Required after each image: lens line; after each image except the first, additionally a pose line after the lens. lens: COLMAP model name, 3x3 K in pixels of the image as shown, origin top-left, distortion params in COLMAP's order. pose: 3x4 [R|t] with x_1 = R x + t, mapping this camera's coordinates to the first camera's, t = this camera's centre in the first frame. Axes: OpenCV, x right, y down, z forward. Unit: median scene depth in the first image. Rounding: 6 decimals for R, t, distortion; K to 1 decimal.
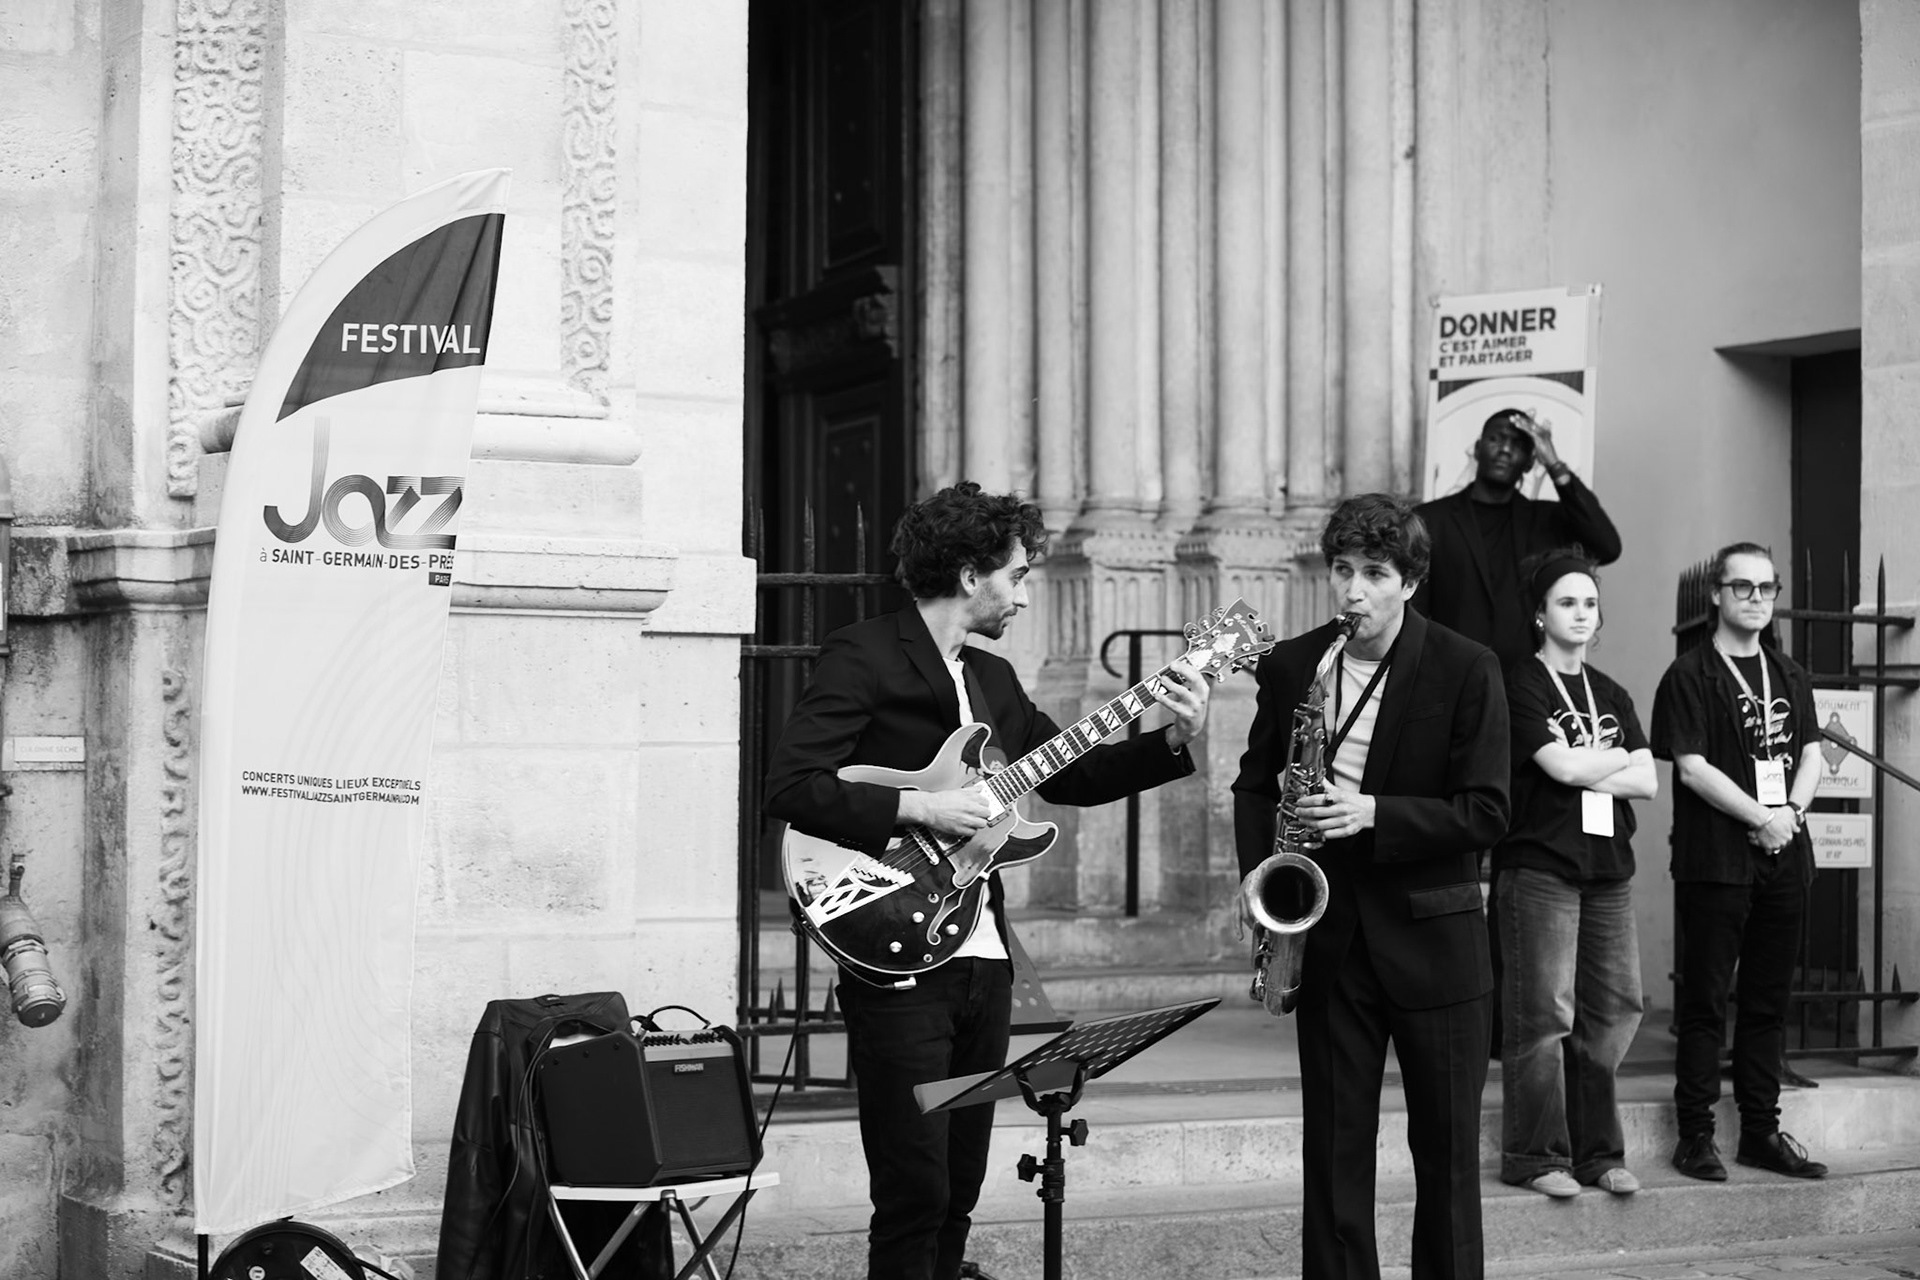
lens RADIAL K [[3977.7, 0, 965.7], [0, 3977.7, 615.9], [0, 0, 1]] dist [-0.158222, 0.000000]
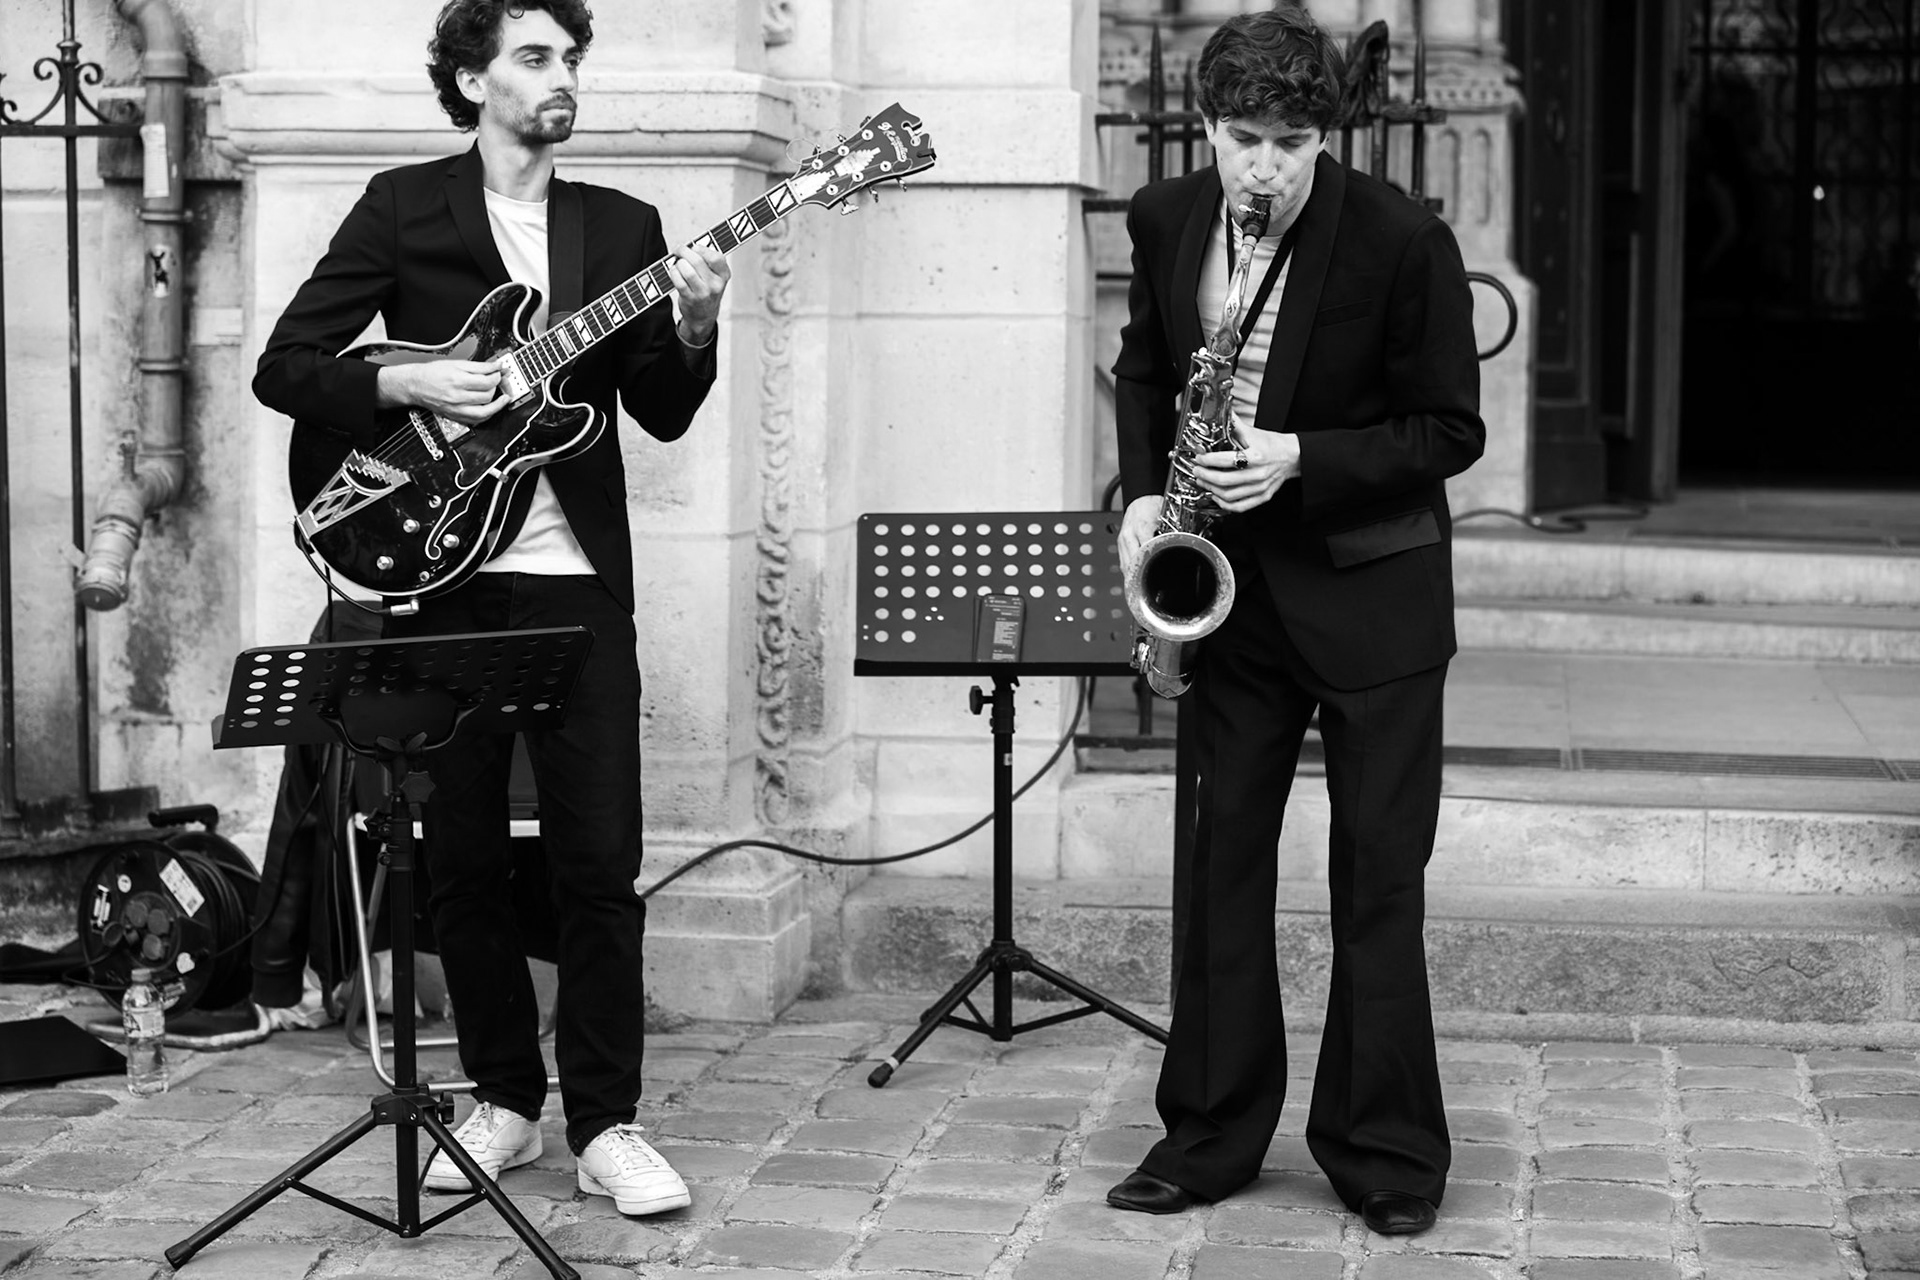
lens RADIAL K [[3977.7, 0, 966.0], [0, 3977.7, 652.0], [0, 0, 1]] dist [-0.158222, 0.000000]
pose [[0.786938, 0.059297, -0.614177, 0.445929], [0.012062, 0.993703, 0.111394, 0.009323], [0.616915, -0.095068, 0.781267, 0.329218]]
